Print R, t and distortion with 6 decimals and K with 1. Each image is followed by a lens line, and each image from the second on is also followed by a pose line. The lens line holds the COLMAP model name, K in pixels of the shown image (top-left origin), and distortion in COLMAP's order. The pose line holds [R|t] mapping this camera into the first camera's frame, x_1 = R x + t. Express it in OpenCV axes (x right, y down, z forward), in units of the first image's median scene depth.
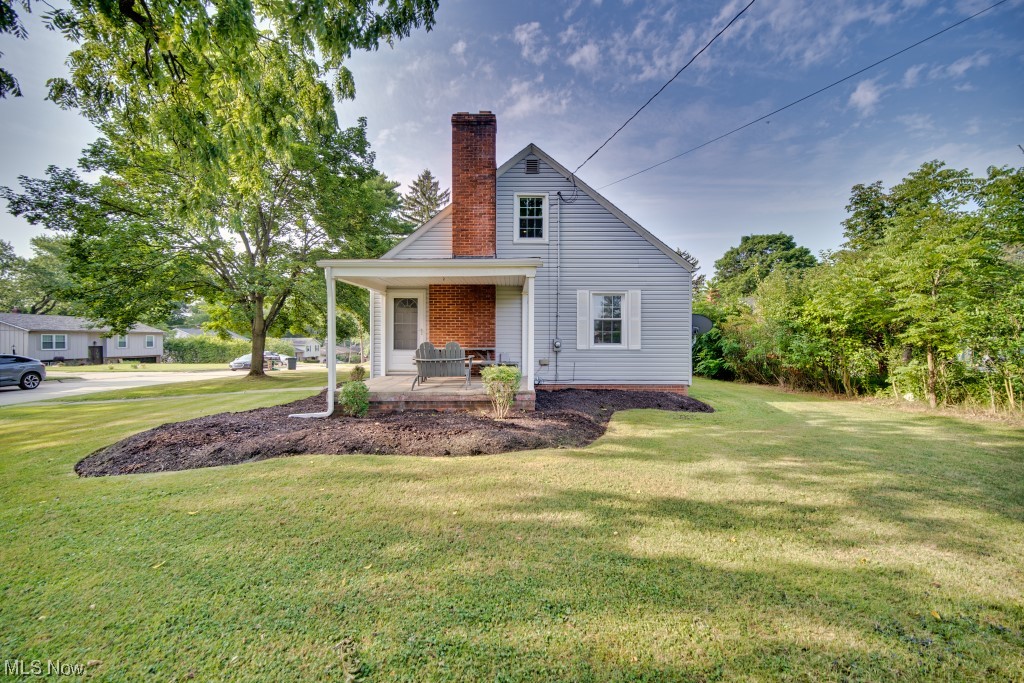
lens RADIAL K [[407.3, 0, 507.0], [0, 407.3, 342.3], [0, 0, 1]] dist [0.000430, 0.000339]
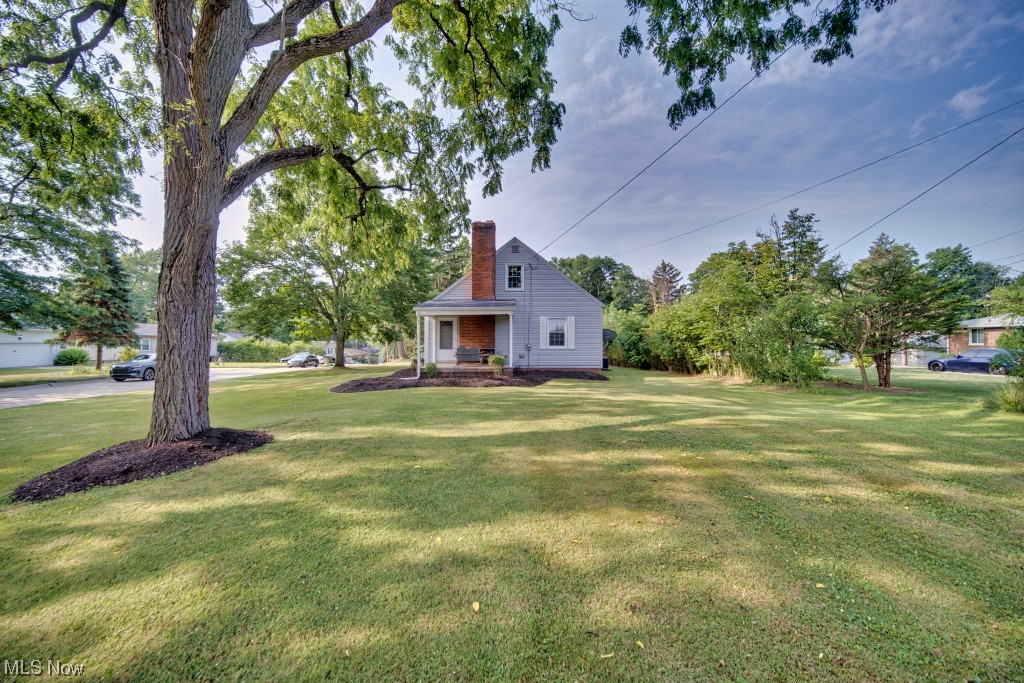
lens RADIAL K [[419.8, 0, 509.1], [0, 419.8, 333.9], [0, 0, 1]] dist [0.000275, 0.000082]
pose [[0.999968, -0.000870, -0.007974, 0.049186], [0.000662, 0.999659, -0.026117, -0.000234], [0.007994, 0.026111, 0.999627, -0.879223]]
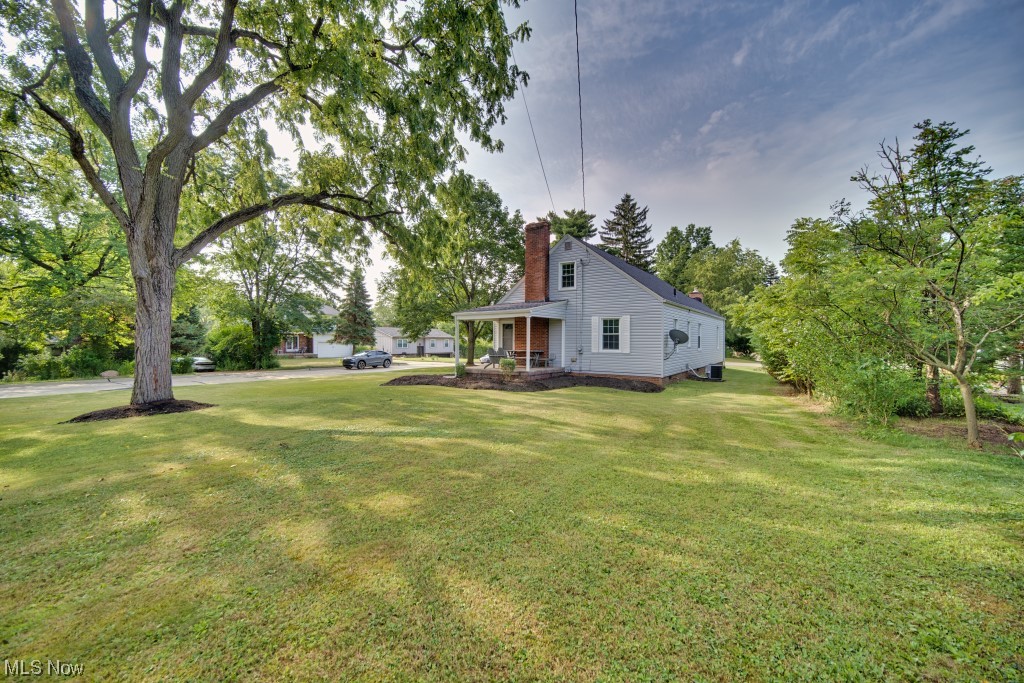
lens RADIAL K [[407.3, 0, 507.0], [0, 407.3, 342.3], [0, 0, 1]] dist [0.000430, 0.000339]
pose [[0.824493, 0.006488, -0.565835, 0.823309], [-0.010405, 0.999939, -0.003696, -0.014227], [0.565777, 0.008935, 0.824510, -0.562170]]
